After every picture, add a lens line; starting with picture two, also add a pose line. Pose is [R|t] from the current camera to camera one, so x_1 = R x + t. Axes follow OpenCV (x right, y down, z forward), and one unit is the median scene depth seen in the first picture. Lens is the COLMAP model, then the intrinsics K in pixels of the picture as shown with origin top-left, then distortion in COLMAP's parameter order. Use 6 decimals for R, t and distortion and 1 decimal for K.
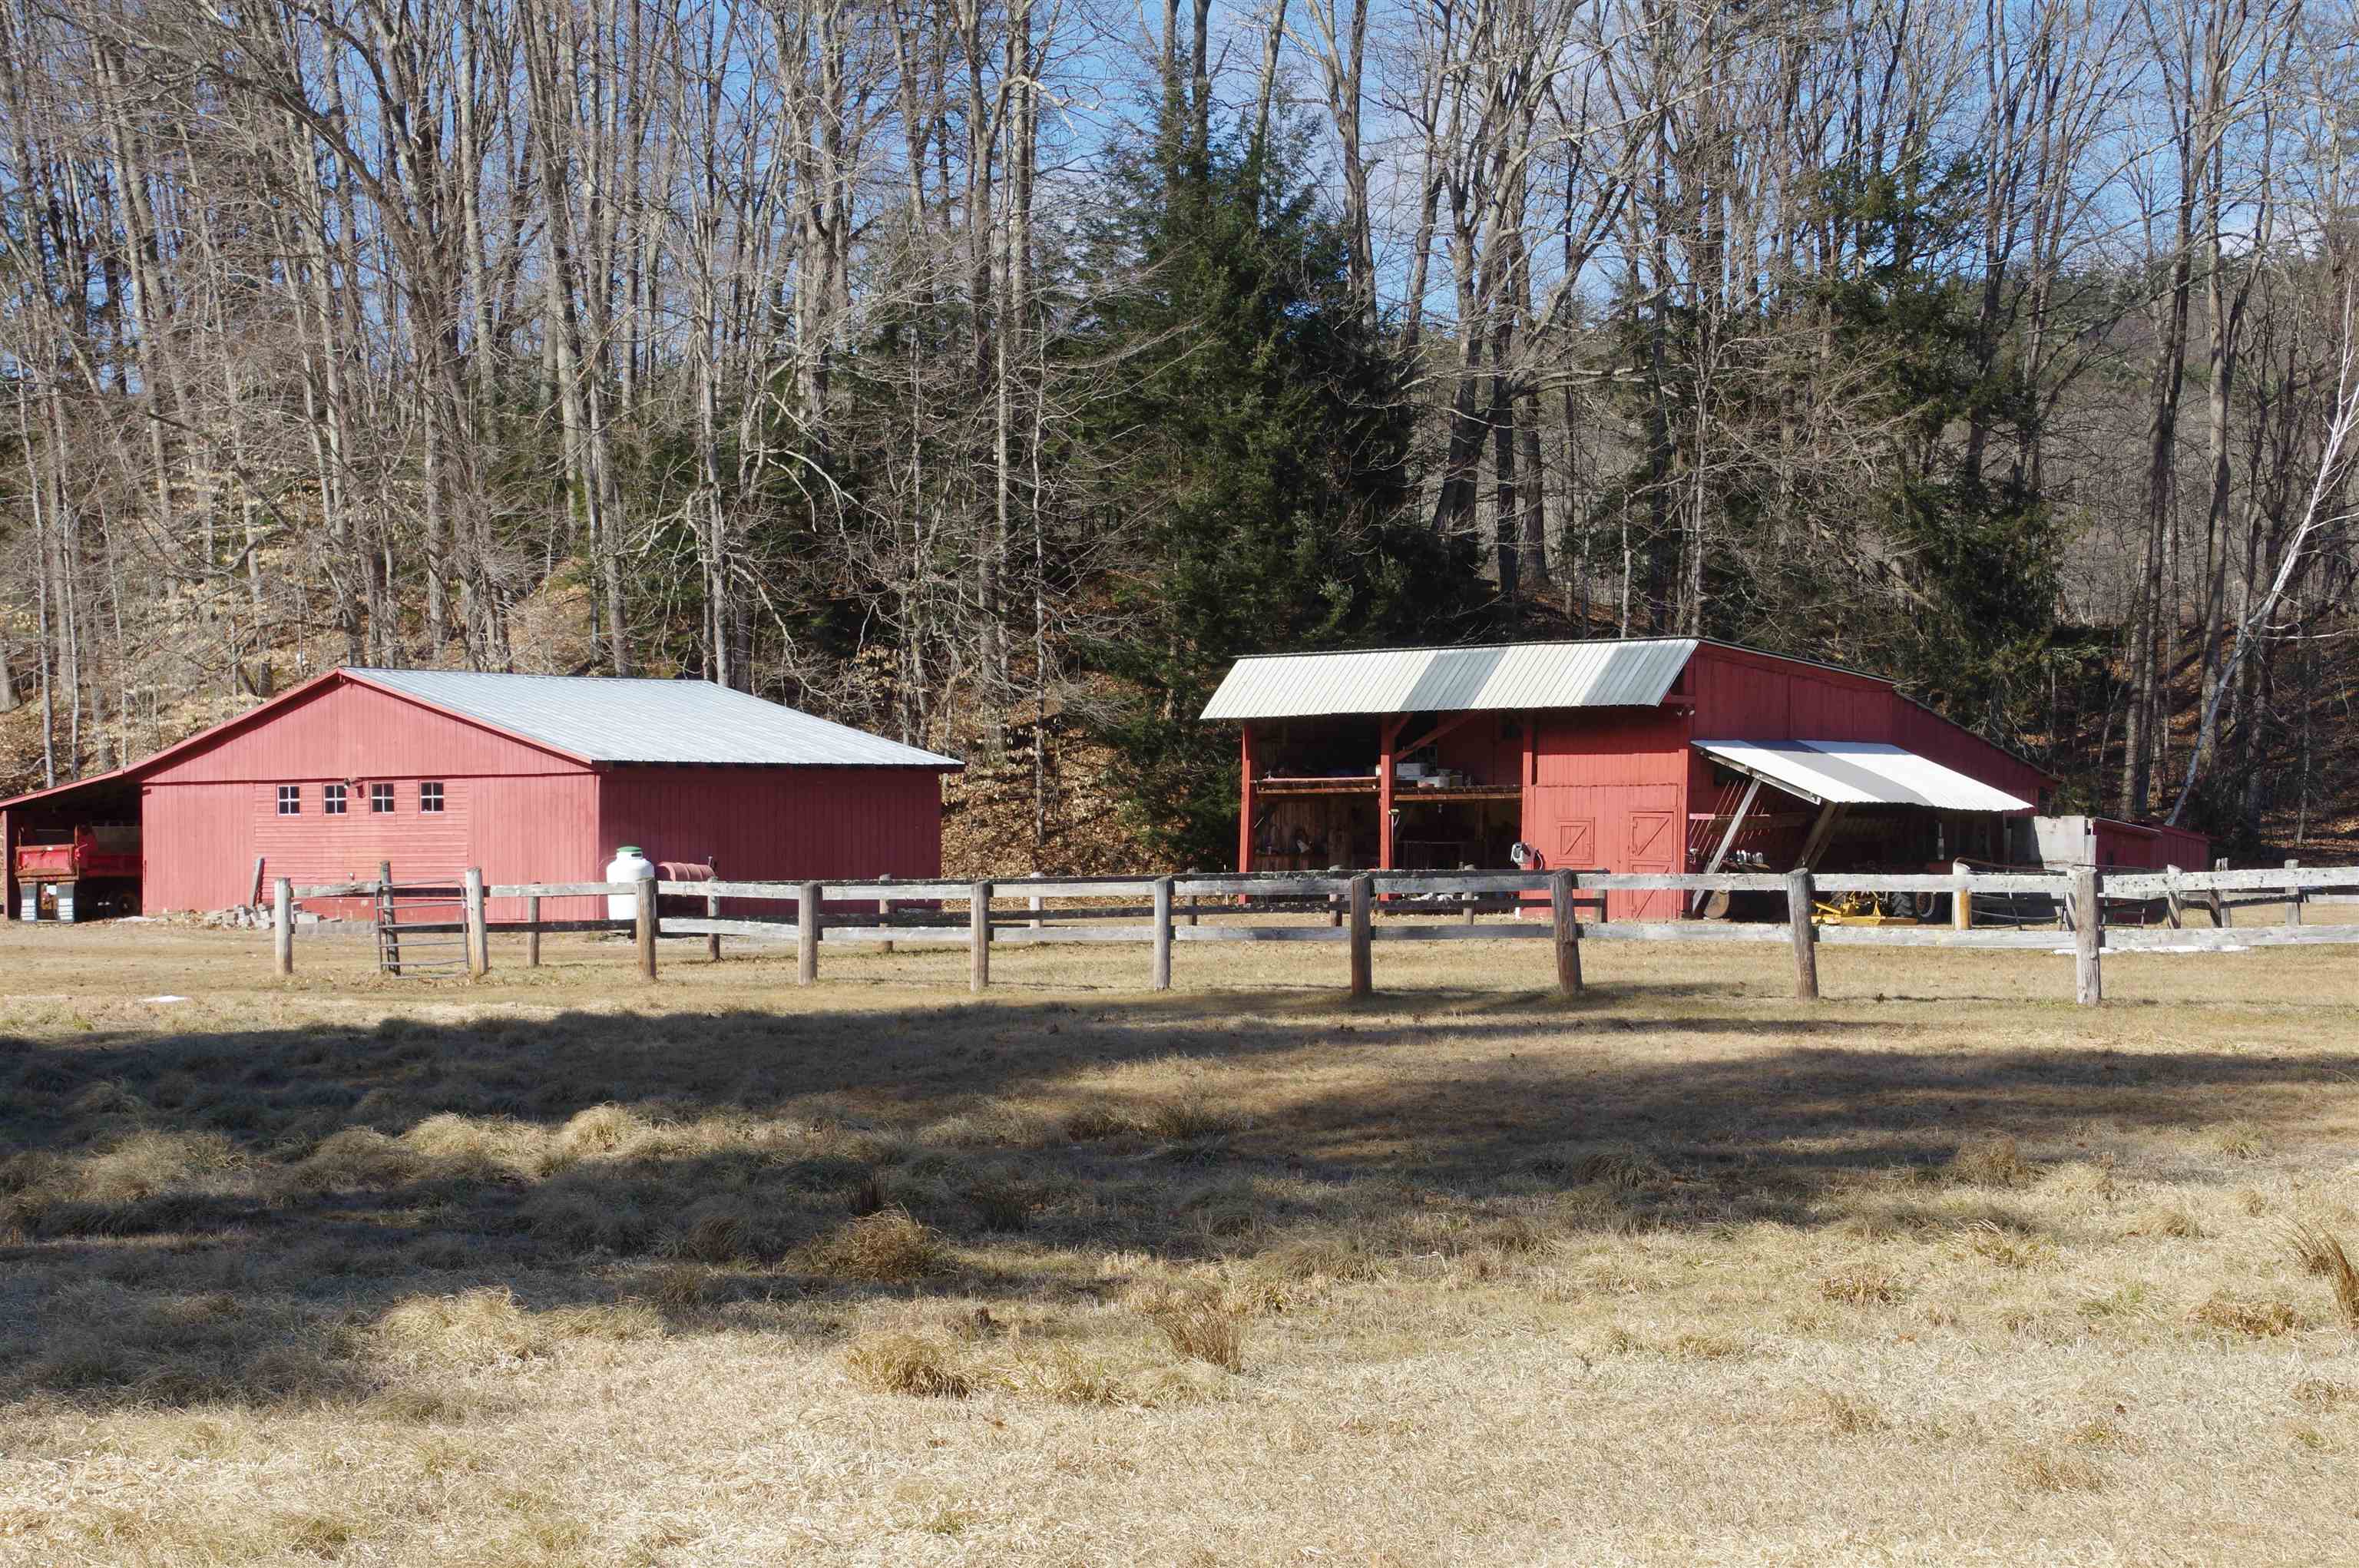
lens RADIAL K [[4315.1, 0, 1140.6], [0, 4315.1, 839.1], [0, 0, 1]] dist [0.341185, 1.008710]
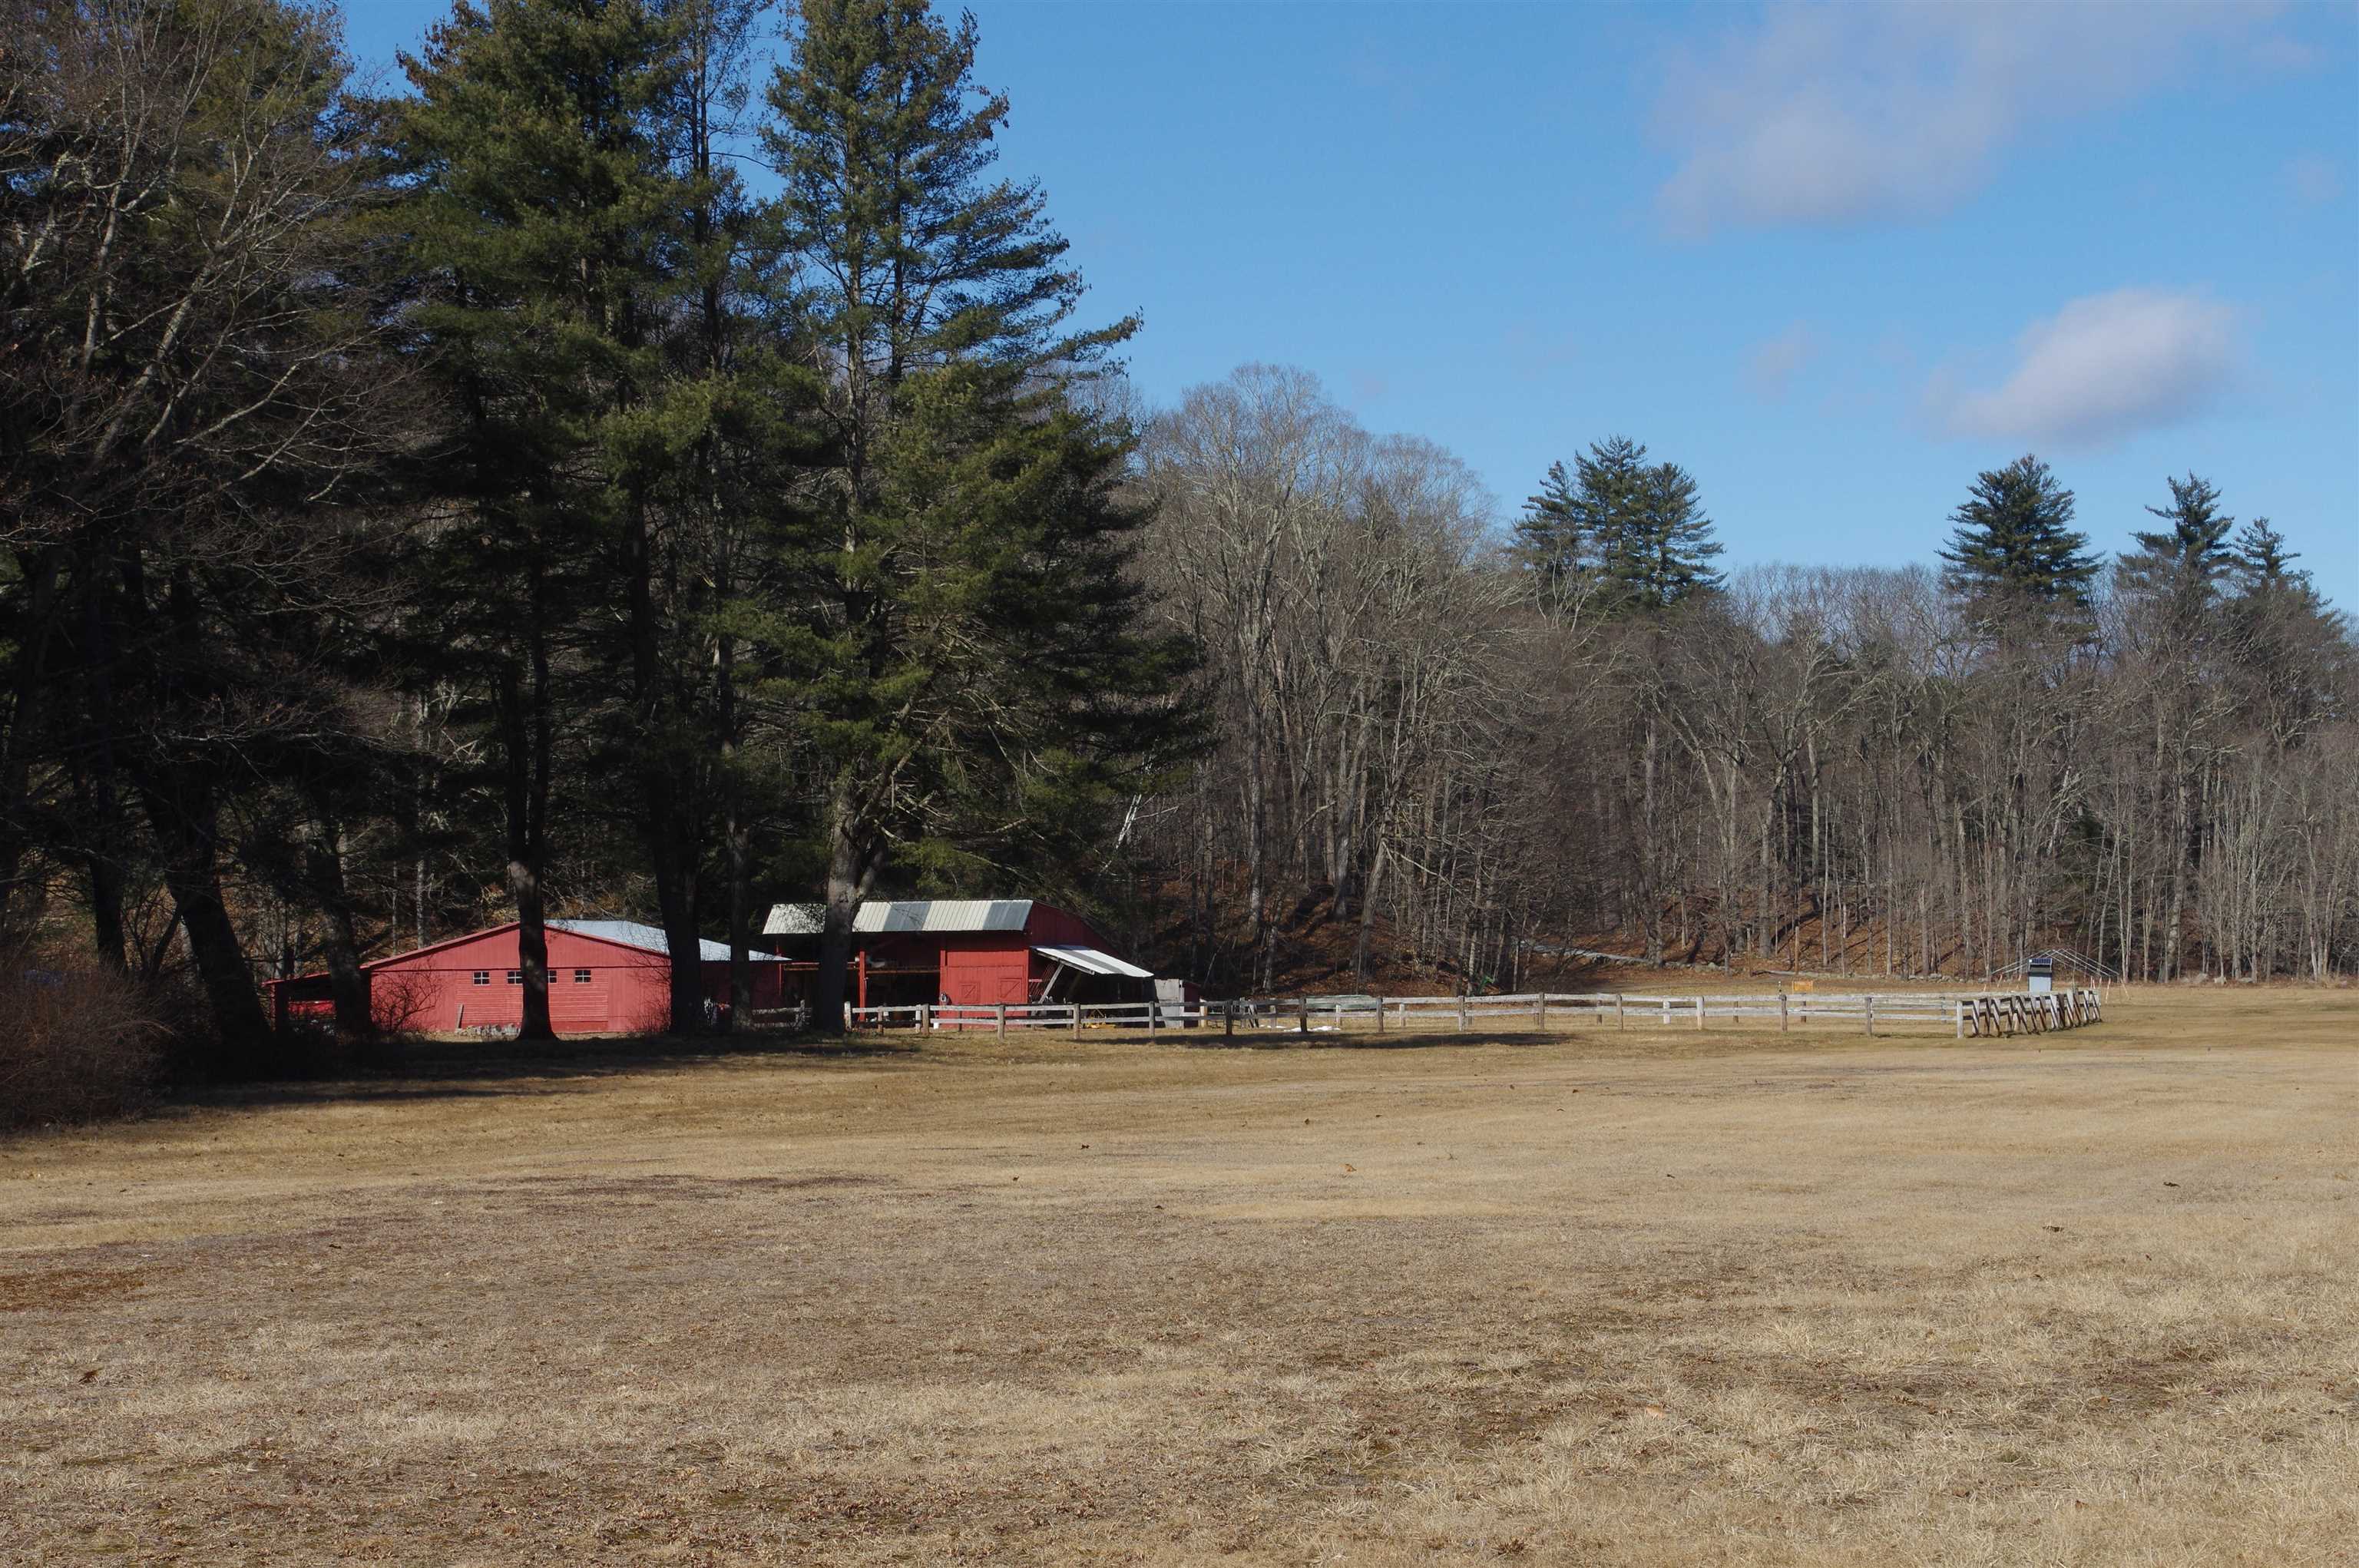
lens RADIAL K [[5583.1, 0, 1169.2], [0, 5583.1, 841.5], [0, 0, 1]] dist [0.677647, 1.269032]
pose [[0.913420, 0.004989, 0.406987, -0.948828], [0.006179, 0.999640, -0.026121, -0.000975], [-0.406970, 0.026375, 0.913061, -1.604105]]
